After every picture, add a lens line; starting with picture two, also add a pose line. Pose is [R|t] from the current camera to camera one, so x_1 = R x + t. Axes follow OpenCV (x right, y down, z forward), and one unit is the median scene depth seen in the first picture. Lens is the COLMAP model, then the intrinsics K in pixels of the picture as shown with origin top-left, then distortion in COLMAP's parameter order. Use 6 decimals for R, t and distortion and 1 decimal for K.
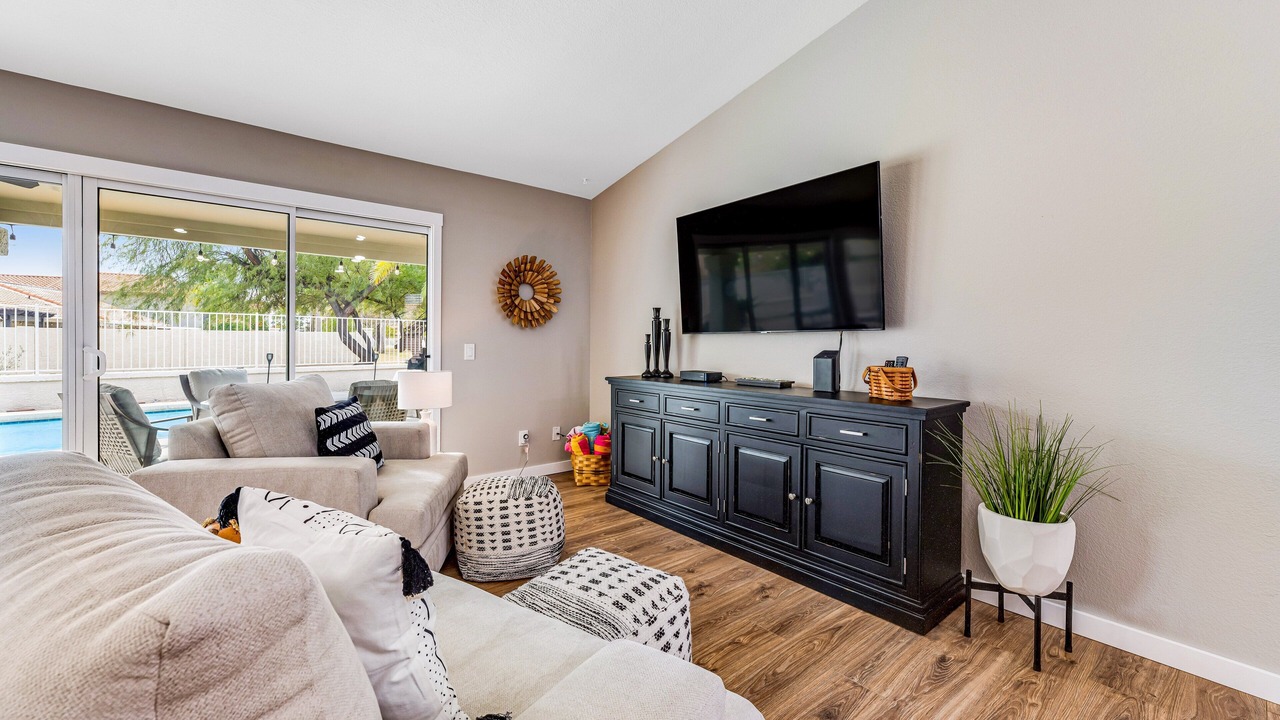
lens RADIAL K [[520.6, 0, 626.3], [0, 520.6, 331.5], [0, 0, 1]] dist [0.000336, 0.001081]
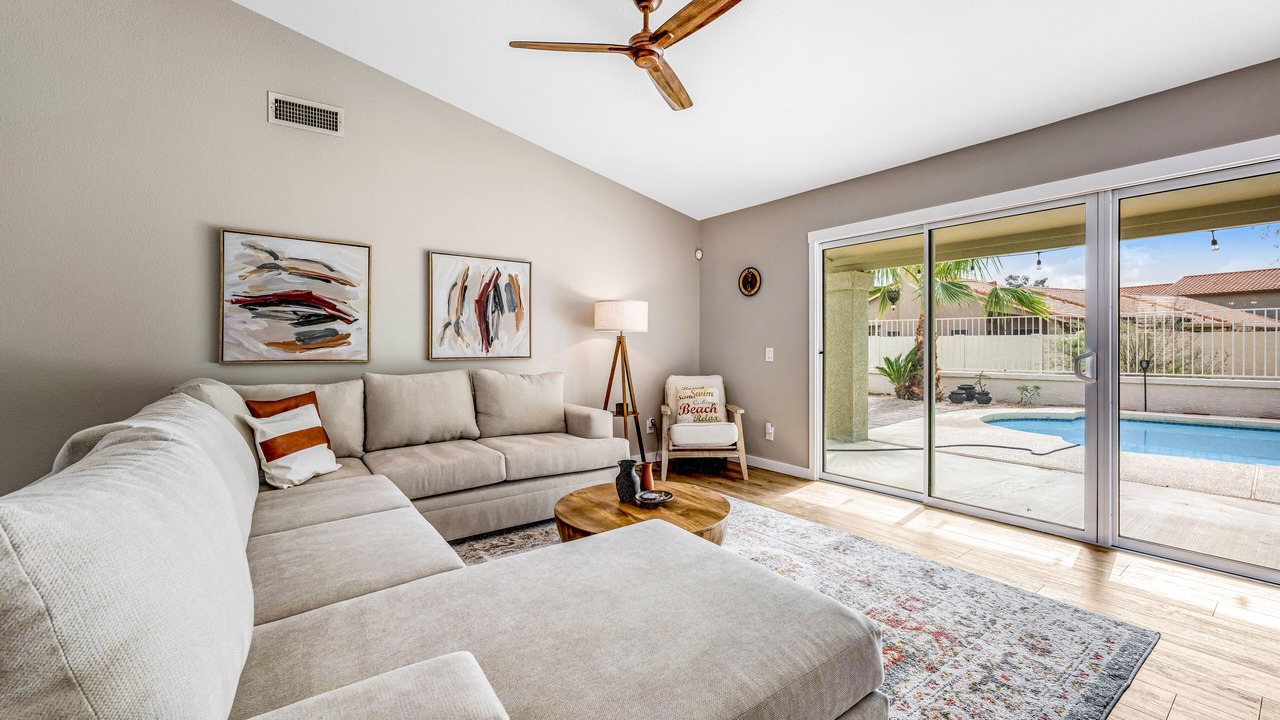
lens RADIAL K [[520.6, 0, 633.3], [0, 520.6, 349.1], [0, 0, 1]] dist [0.000336, 0.001081]
pose [[-0.042431, 0.004788, -0.999088, -0.458558], [0.020038, 0.999791, 0.003940, -0.002936], [0.998898, -0.019853, -0.042519, -0.288403]]
